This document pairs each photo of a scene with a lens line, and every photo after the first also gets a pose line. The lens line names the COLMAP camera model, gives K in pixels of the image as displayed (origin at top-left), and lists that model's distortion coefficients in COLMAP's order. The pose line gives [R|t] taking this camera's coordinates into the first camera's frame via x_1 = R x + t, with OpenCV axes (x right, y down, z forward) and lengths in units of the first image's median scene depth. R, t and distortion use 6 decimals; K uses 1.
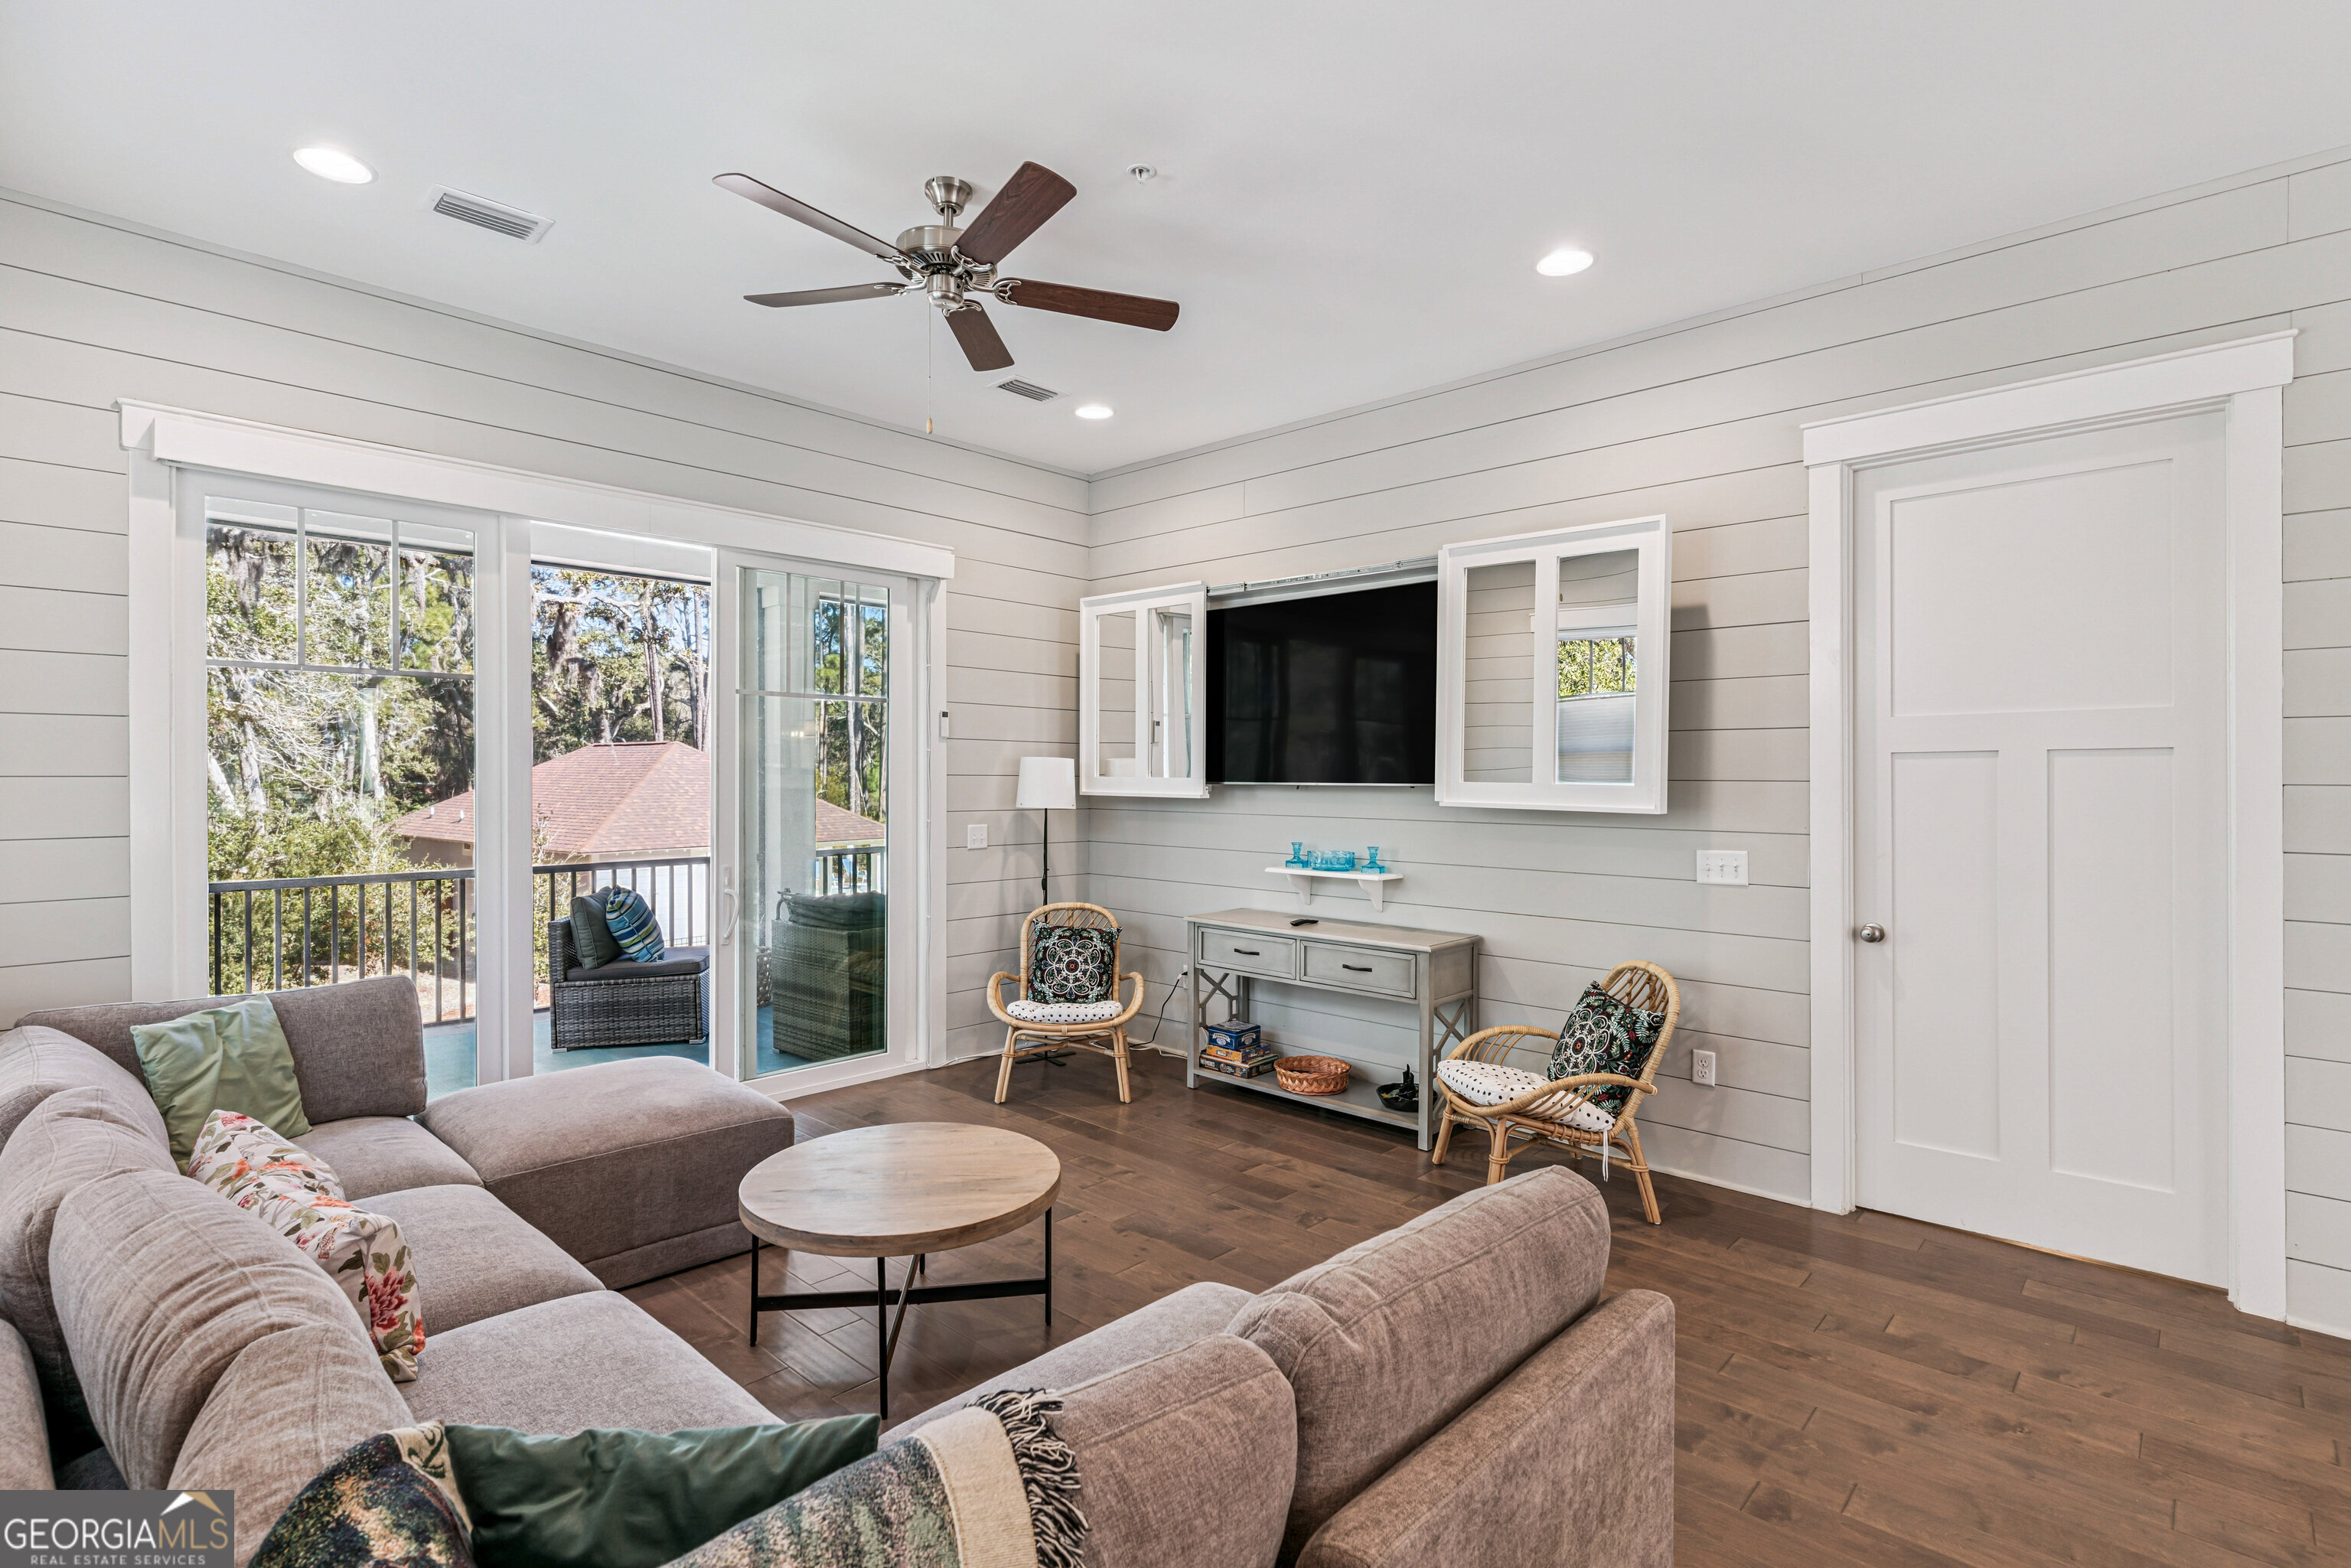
lens RADIAL K [[1114.9, 0, 1200.0], [0, 1114.9, 782.3], [0, 0, 1]] dist [0.000065, 0.000086]
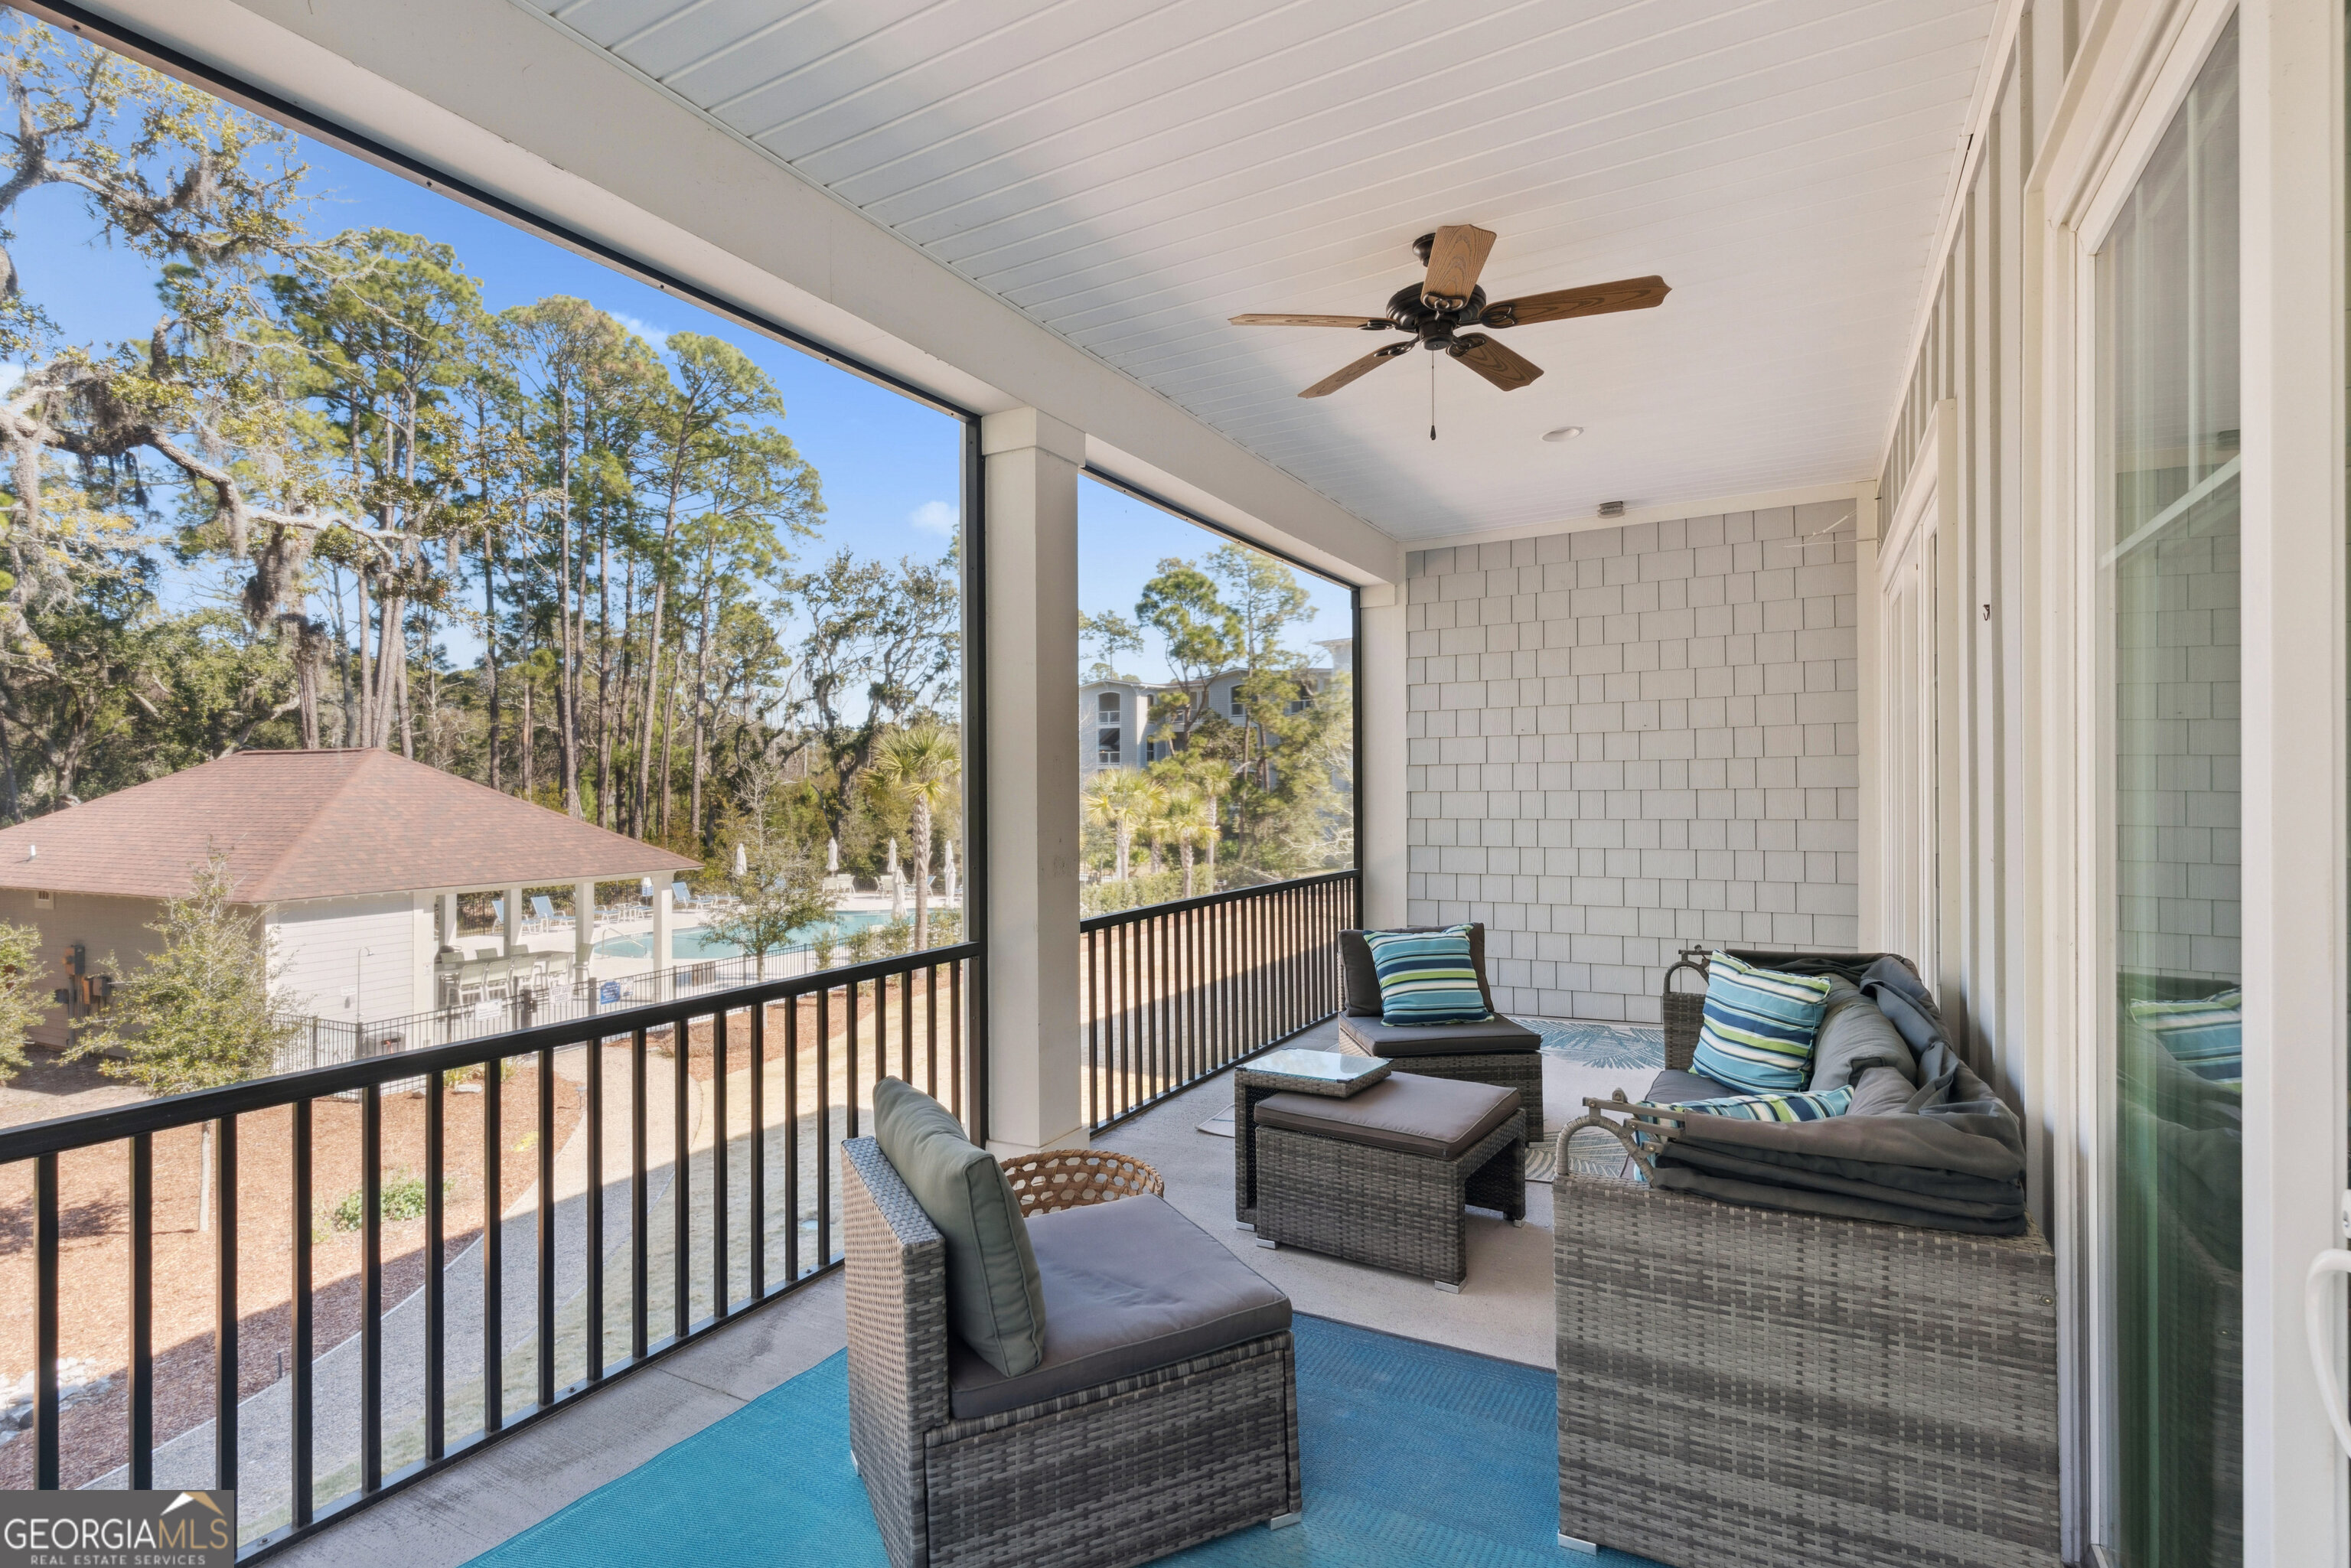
lens RADIAL K [[1114.9, 0, 1164.0], [0, 1114.9, 785.5], [0, 0, 1]] dist [0.000065, 0.000086]
pose [[0.972031, 0.004880, 0.234803, -0.207953], [-0.000719, 0.999841, -0.017801, 0.000287], [-0.234852, 0.017135, 0.971880, 0.236636]]
